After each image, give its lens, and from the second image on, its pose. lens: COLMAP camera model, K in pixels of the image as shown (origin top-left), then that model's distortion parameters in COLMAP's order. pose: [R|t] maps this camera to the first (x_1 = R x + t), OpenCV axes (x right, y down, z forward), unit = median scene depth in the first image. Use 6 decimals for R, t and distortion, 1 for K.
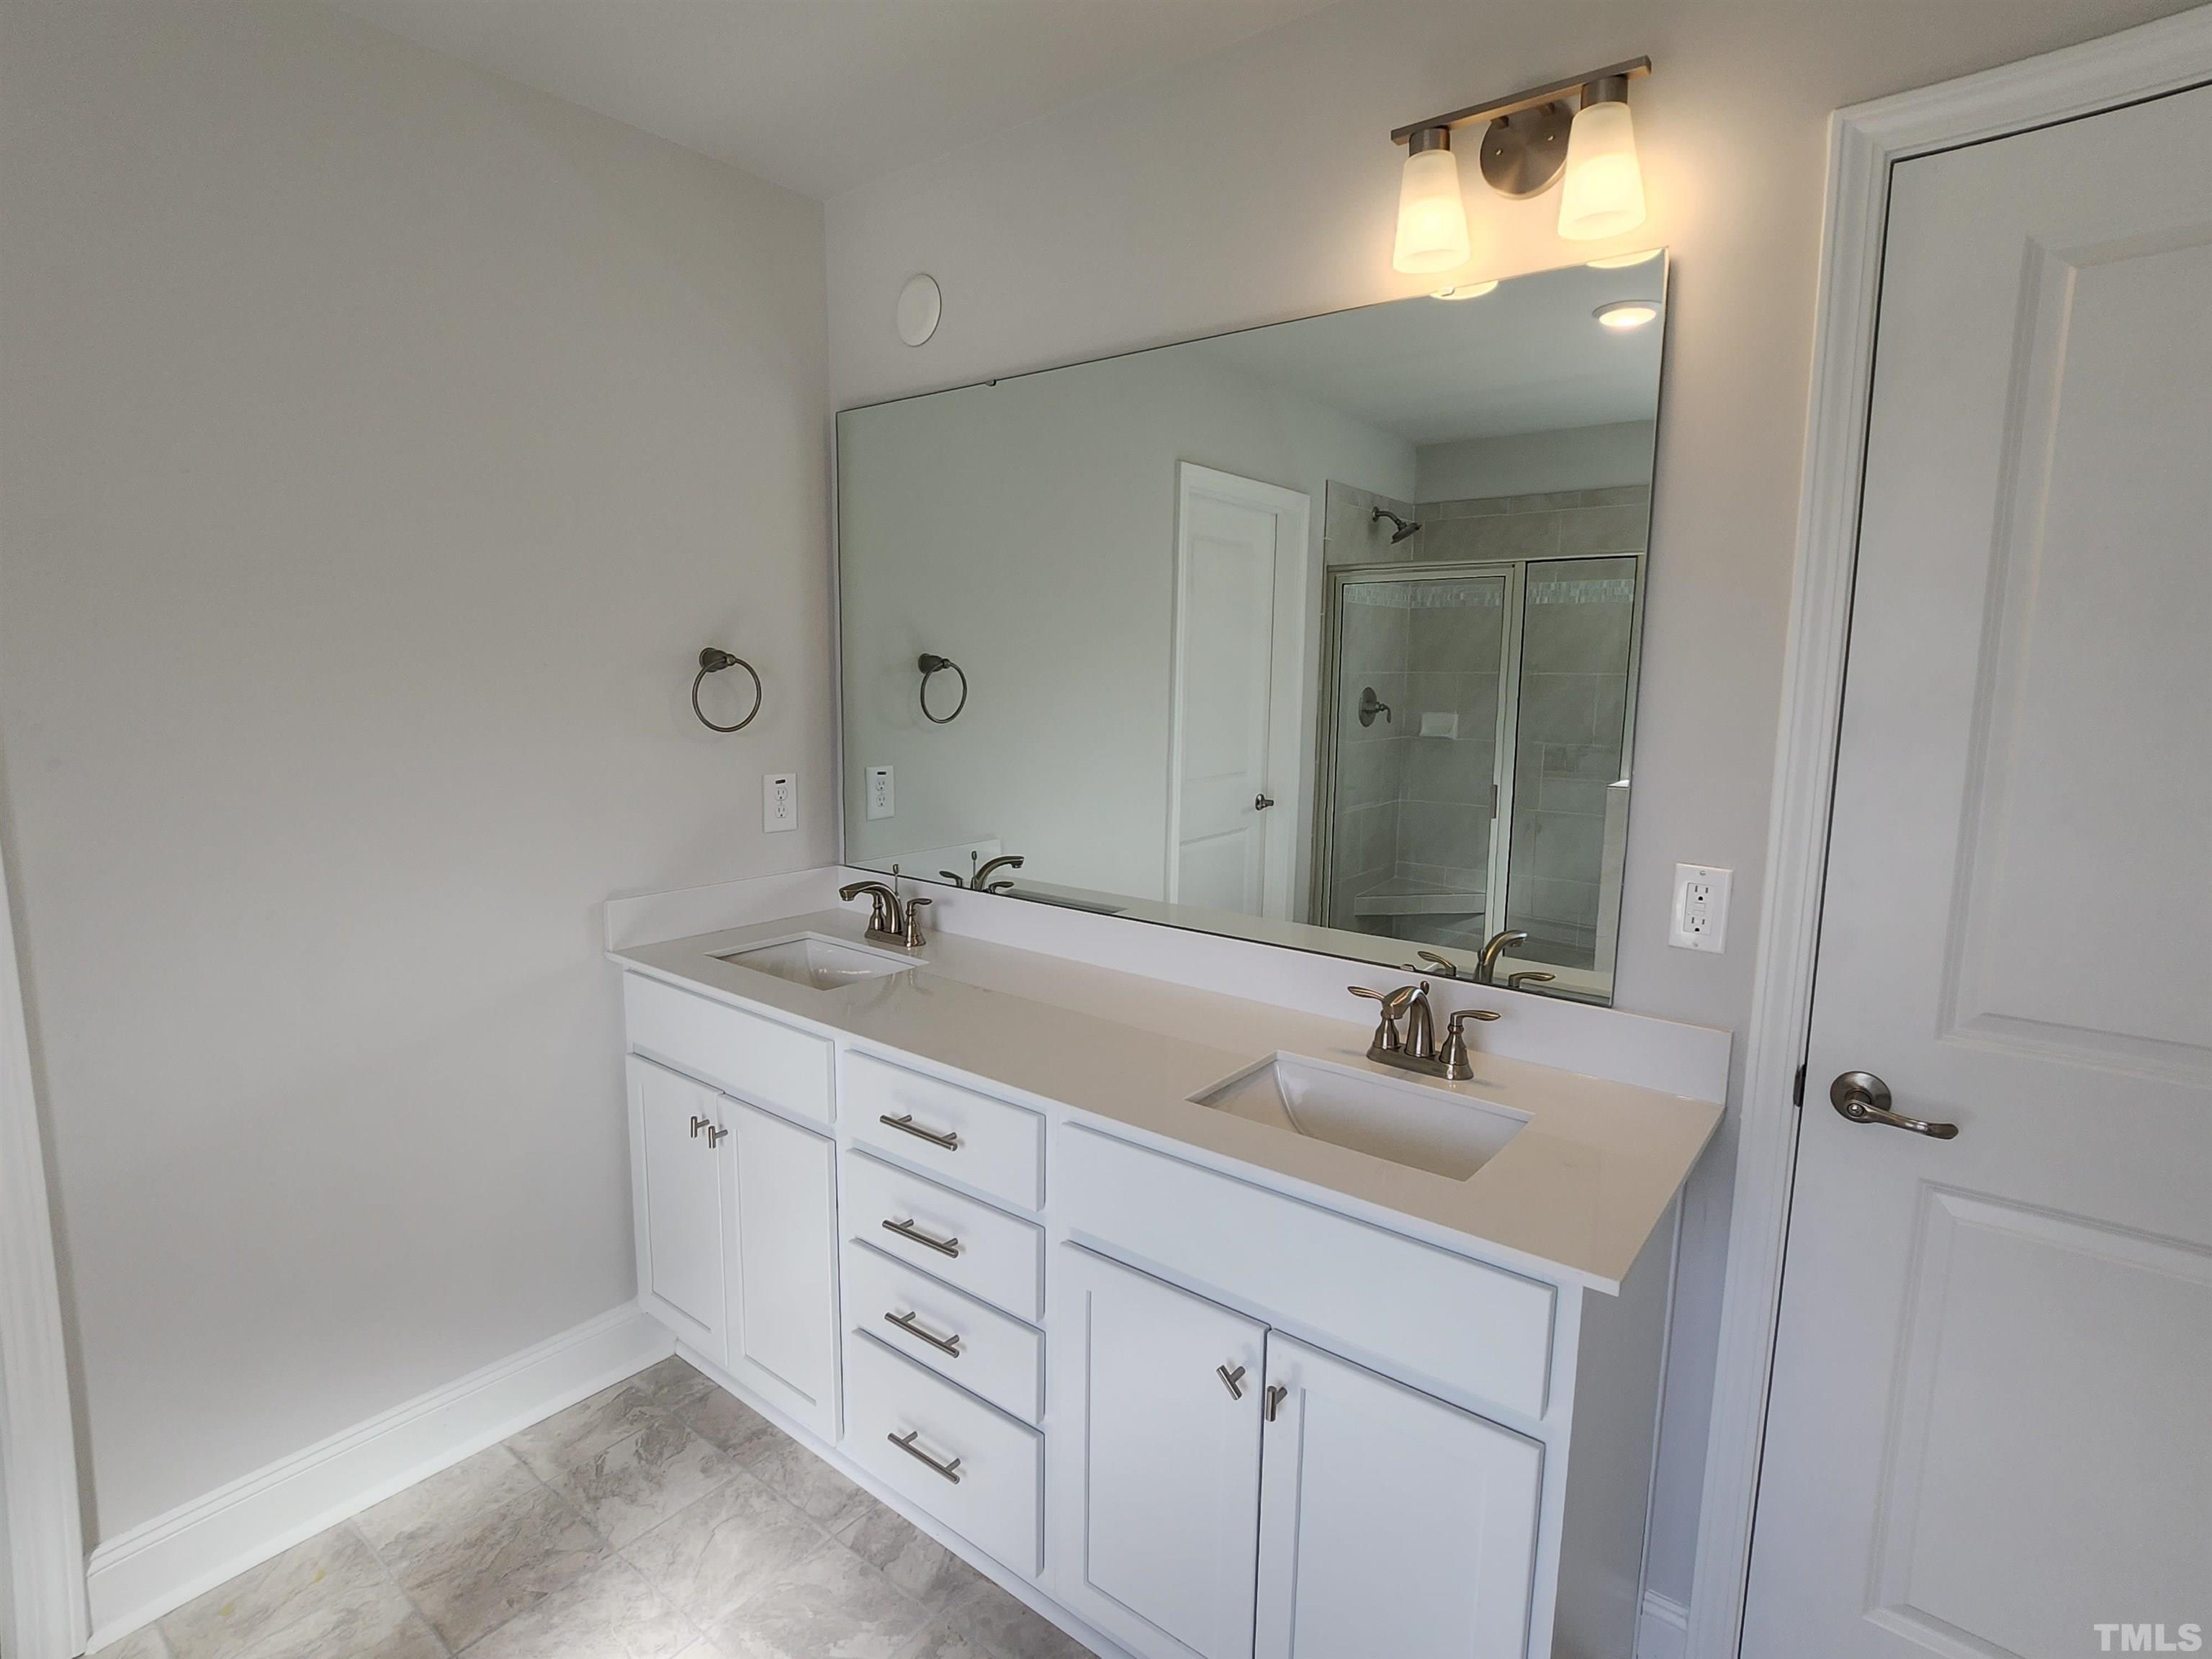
lens RADIAL K [[1109.9, 0, 1110.0], [0, 1109.9, 827.3], [0, 0, 1]] dist [-0.019668, 0.005570]
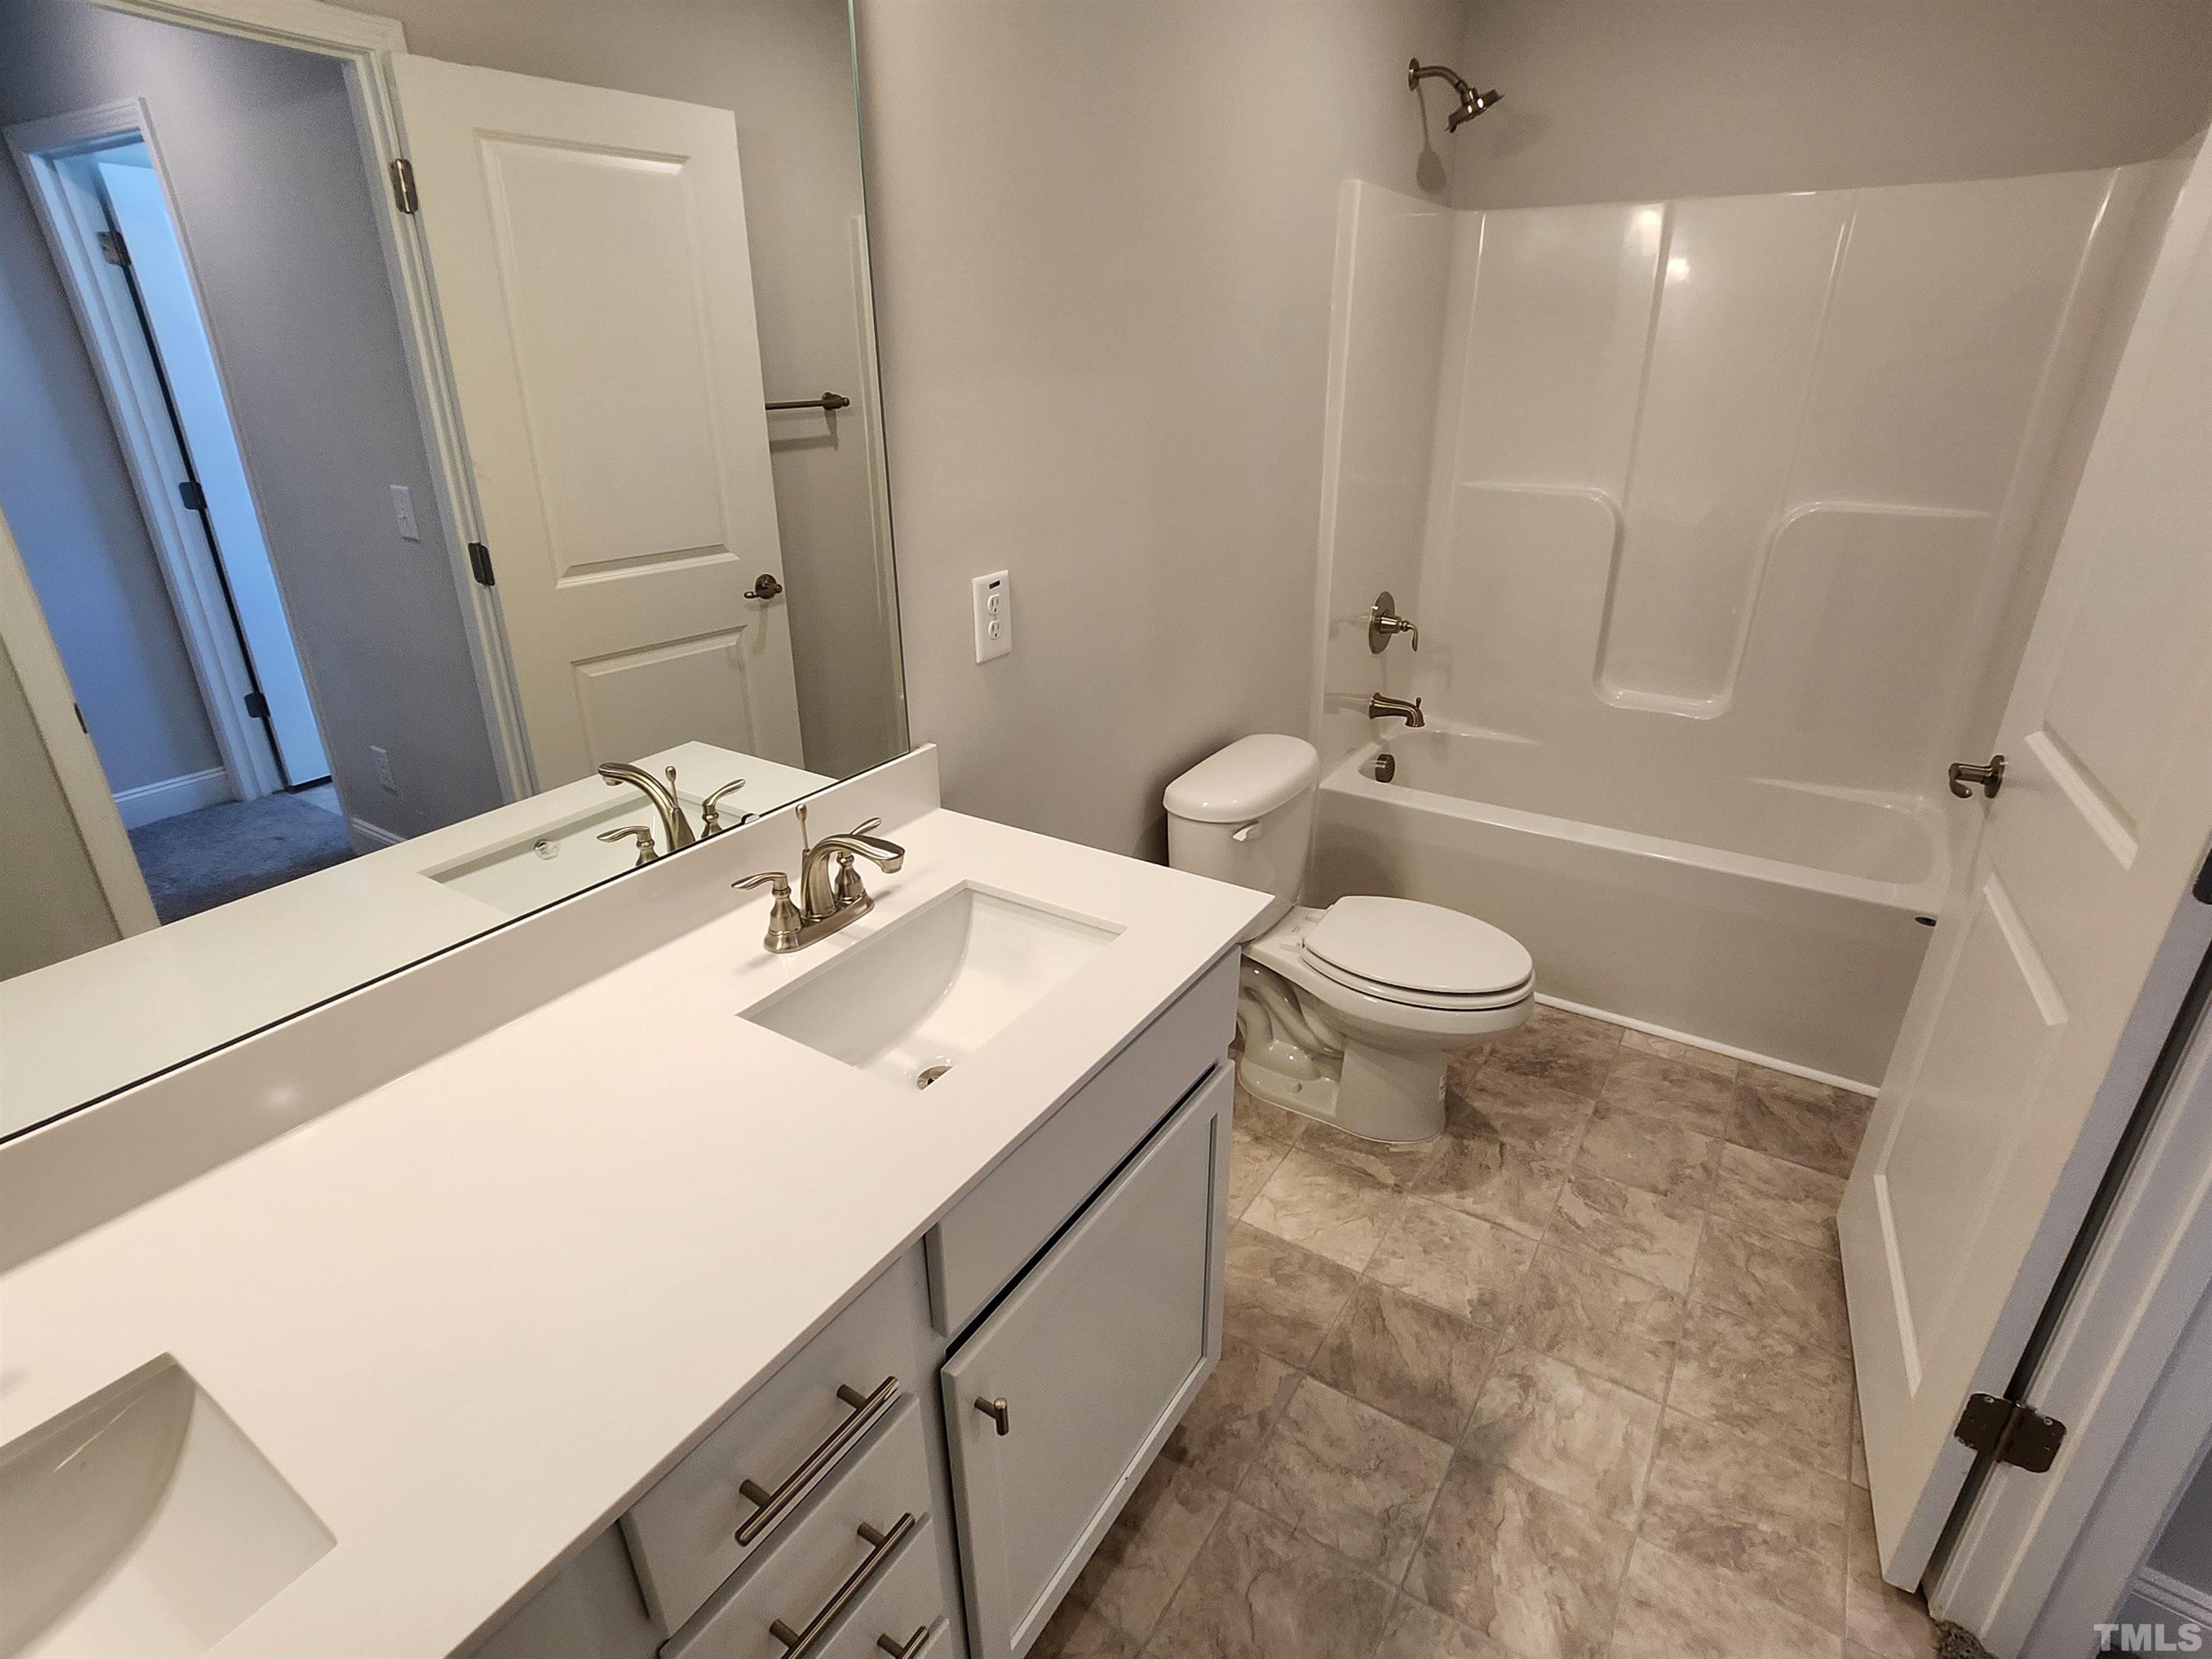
lens RADIAL K [[1109.9, 0, 1110.0], [0, 1109.9, 827.3], [0, 0, 1]] dist [-0.019668, 0.005570]
pose [[-0.089686, -0.410399, 0.907485, -0.437377], [0.144484, 0.896157, 0.419556, -0.140474], [-0.985434, 0.168746, -0.021077, 0.677879]]
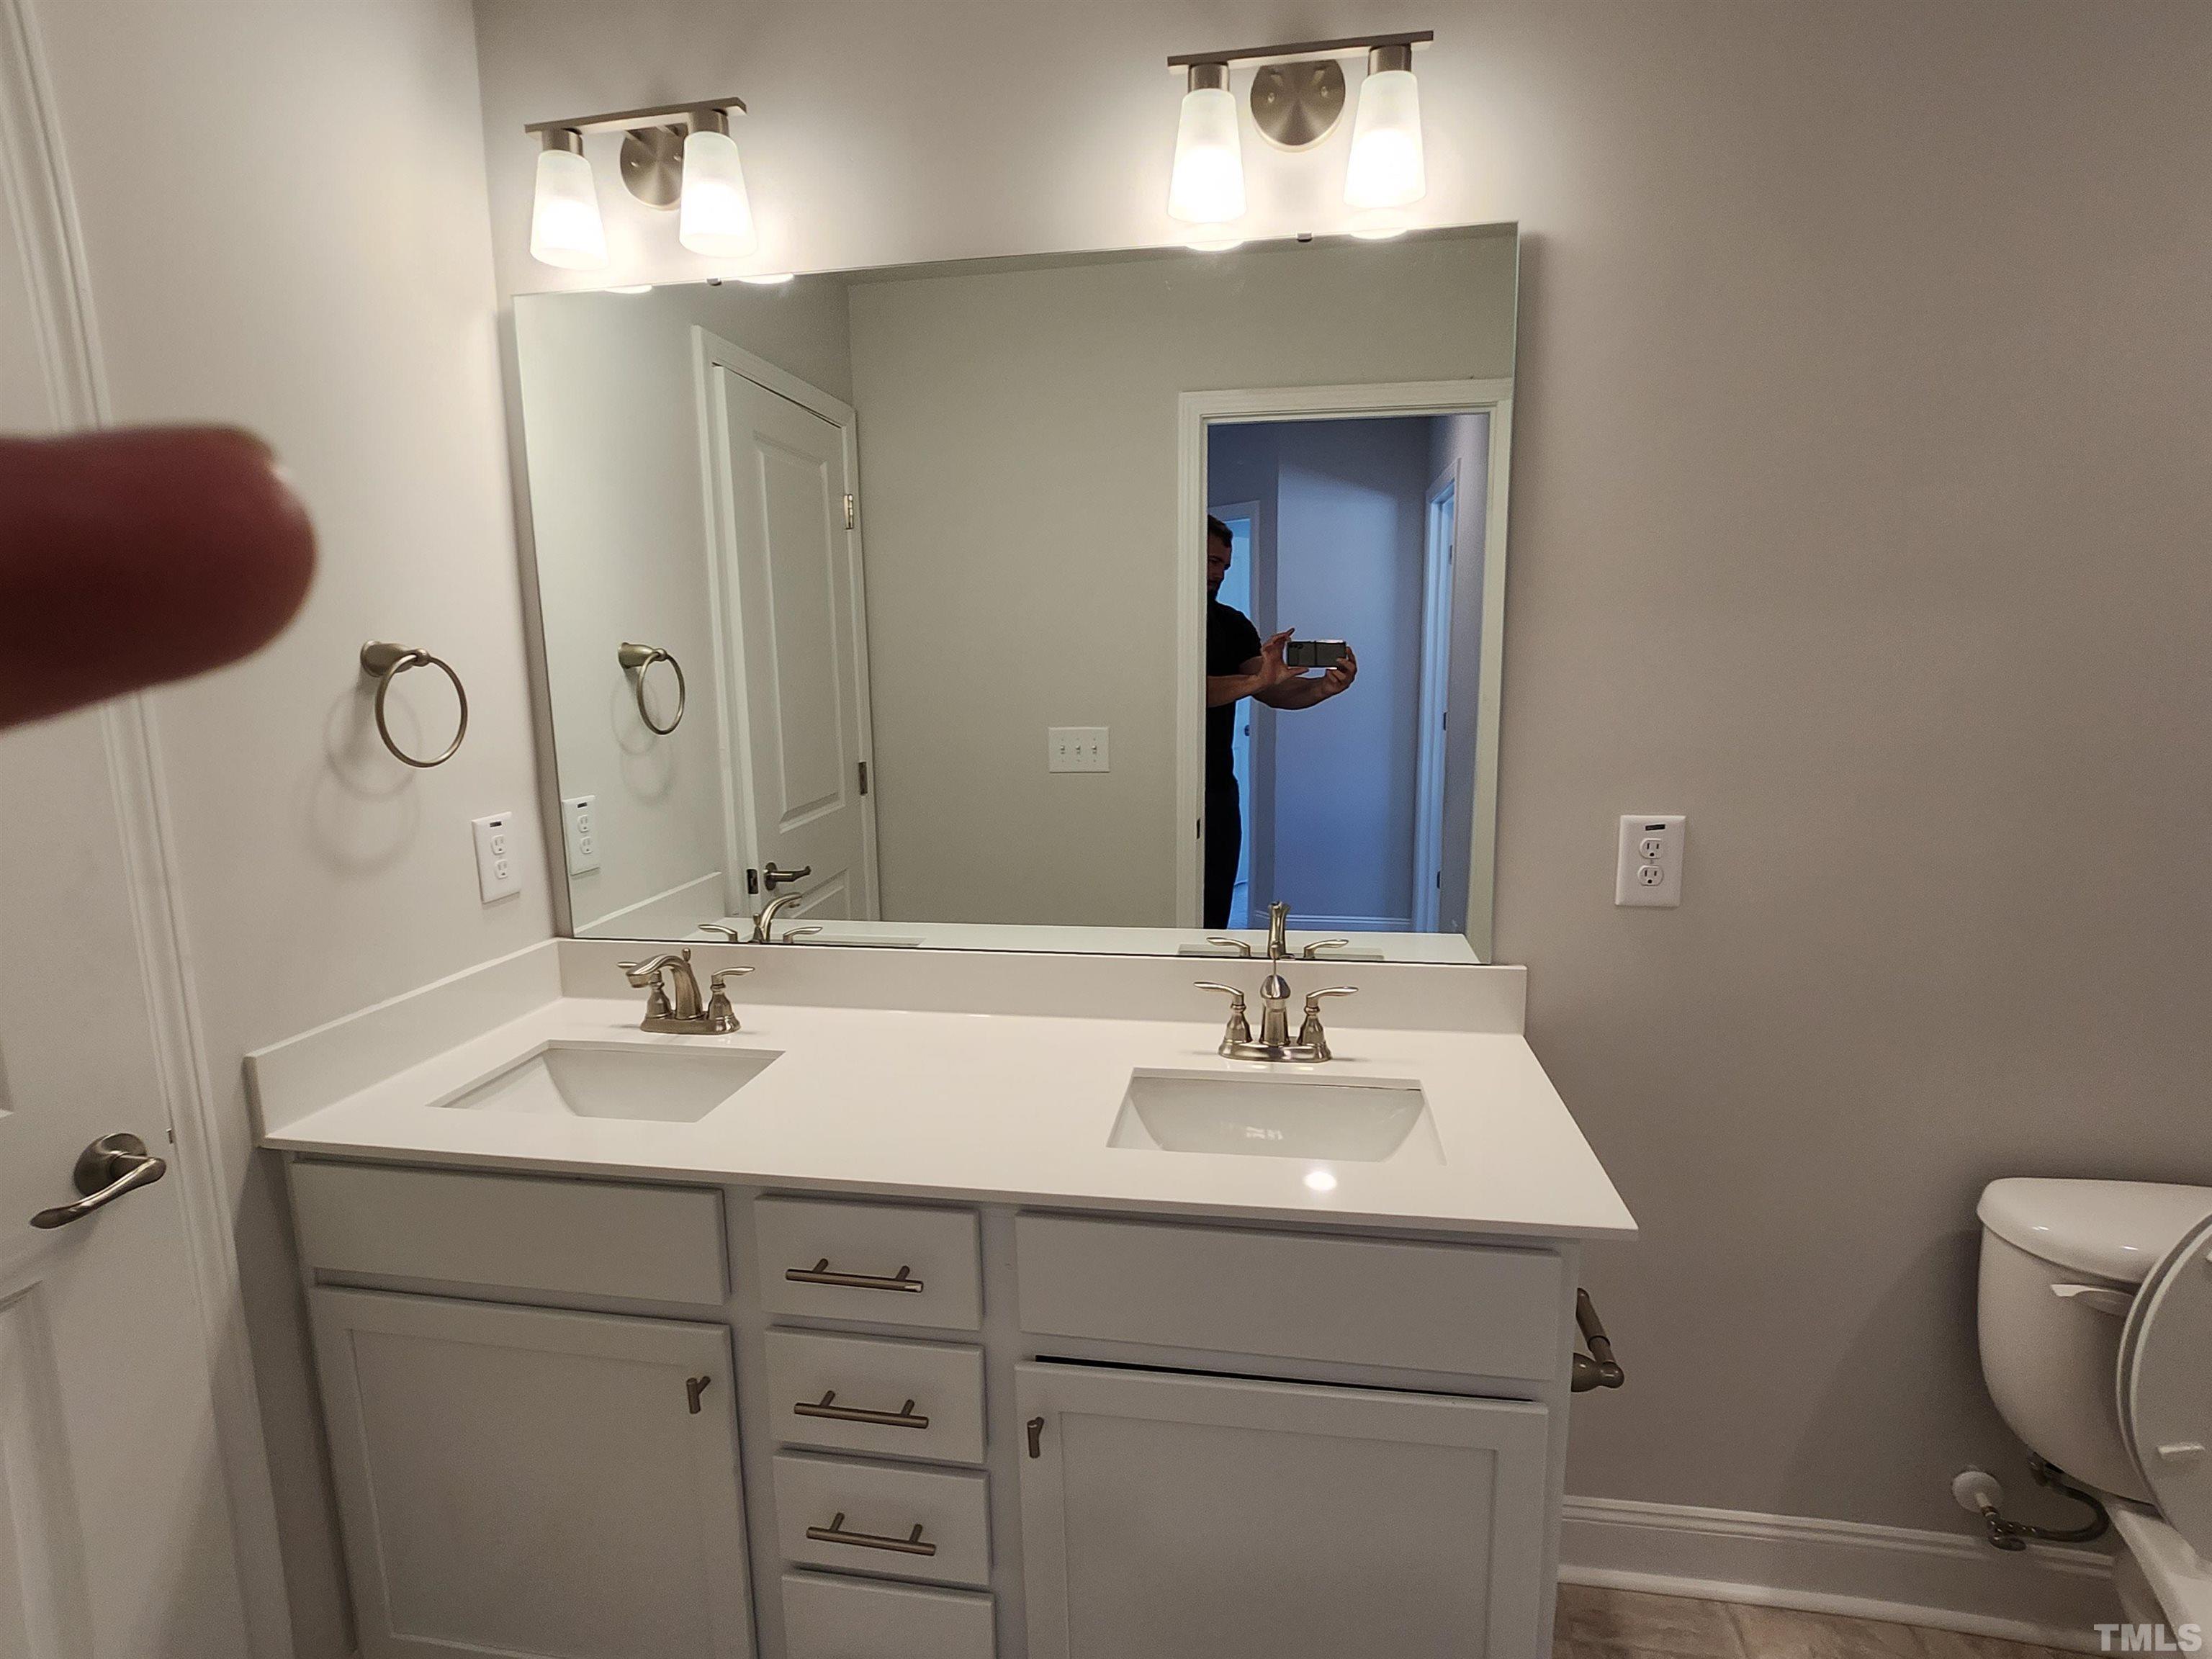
lens RADIAL K [[1109.9, 0, 1110.0], [0, 1109.9, 827.3], [0, 0, 1]] dist [-0.019668, 0.005570]
pose [[0.884393, -0.104057, 0.454997, -0.282315], [0.096845, 0.994527, 0.039205, -0.035616], [-0.456586, 0.009392, 0.889630, 0.218075]]
